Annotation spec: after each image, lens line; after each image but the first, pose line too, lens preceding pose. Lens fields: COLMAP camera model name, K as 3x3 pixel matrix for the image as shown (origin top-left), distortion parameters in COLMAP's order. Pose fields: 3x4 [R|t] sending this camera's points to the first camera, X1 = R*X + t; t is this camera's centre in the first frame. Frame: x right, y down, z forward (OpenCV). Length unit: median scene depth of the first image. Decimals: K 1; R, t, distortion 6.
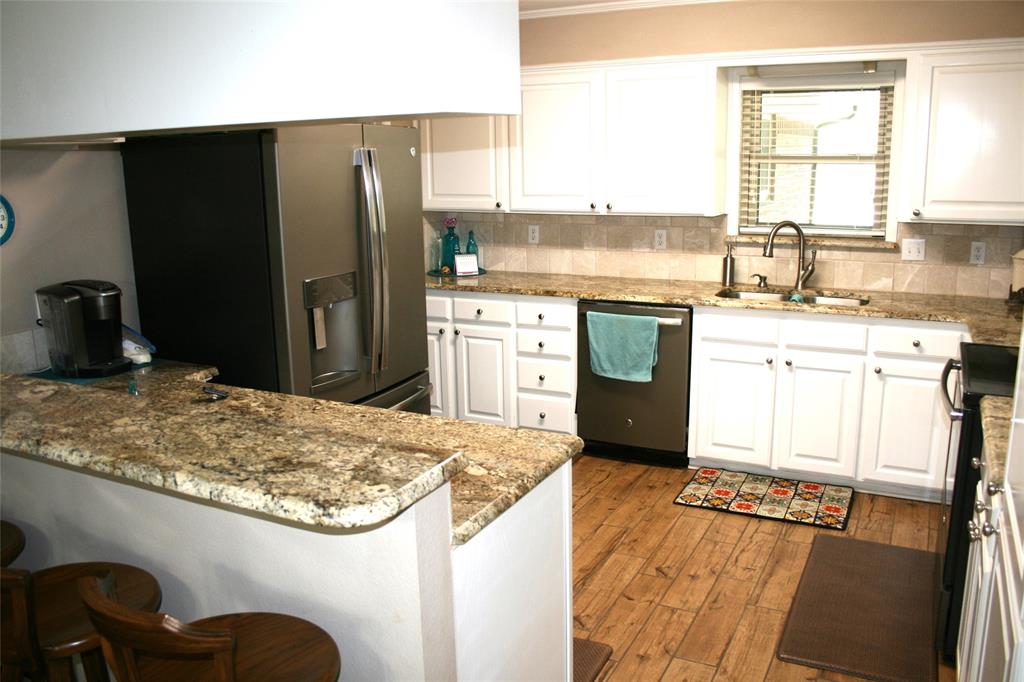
lens RADIAL K [[853.8, 0, 515.6], [0, 853.8, 338.3], [0, 0, 1]] dist [-0.149073, 0.115284]
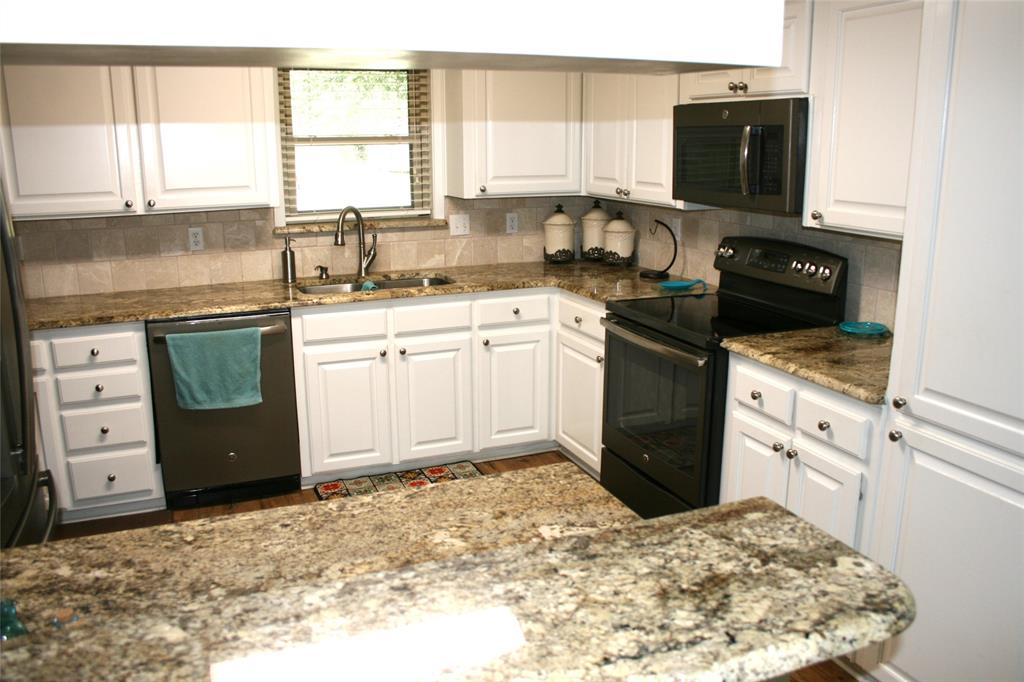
lens RADIAL K [[853.8, 0, 512.8], [0, 853.8, 339.2], [0, 0, 1]] dist [-0.149073, 0.115284]
pose [[0.652189, -0.164146, 0.740071, -0.295737], [0.154353, 0.984578, 0.082353, -0.043245], [-0.742175, 0.060523, 0.667467, 0.243426]]
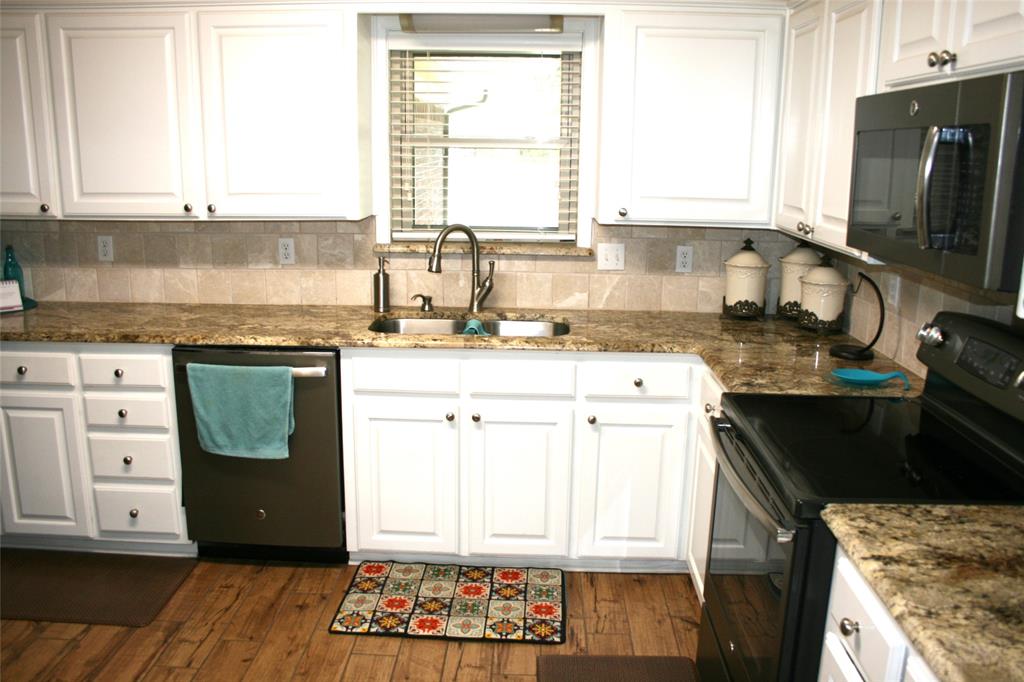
lens RADIAL K [[853.8, 0, 514.7], [0, 853.8, 343.4], [0, 0, 1]] dist [-0.149073, 0.115284]
pose [[0.905055, -0.067790, 0.419856, 0.043011], [0.060726, 0.997698, 0.030187, -0.053774], [-0.420936, -0.001825, 0.907089, 0.290923]]
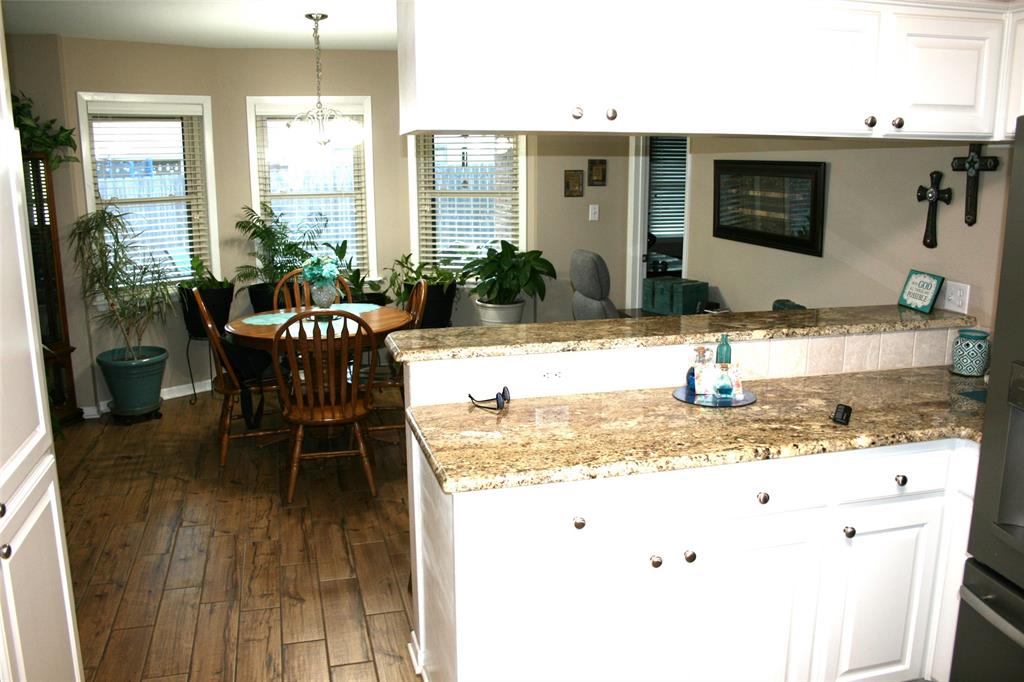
lens RADIAL K [[853.8, 0, 512.1], [0, 853.8, 338.2], [0, 0, 1]] dist [-0.149073, 0.115284]
pose [[-0.738575, 0.156767, -0.655691, 0.304374], [-0.129939, 0.921251, 0.366623, -0.184845], [0.661530, 0.355978, -0.660043, 0.819266]]
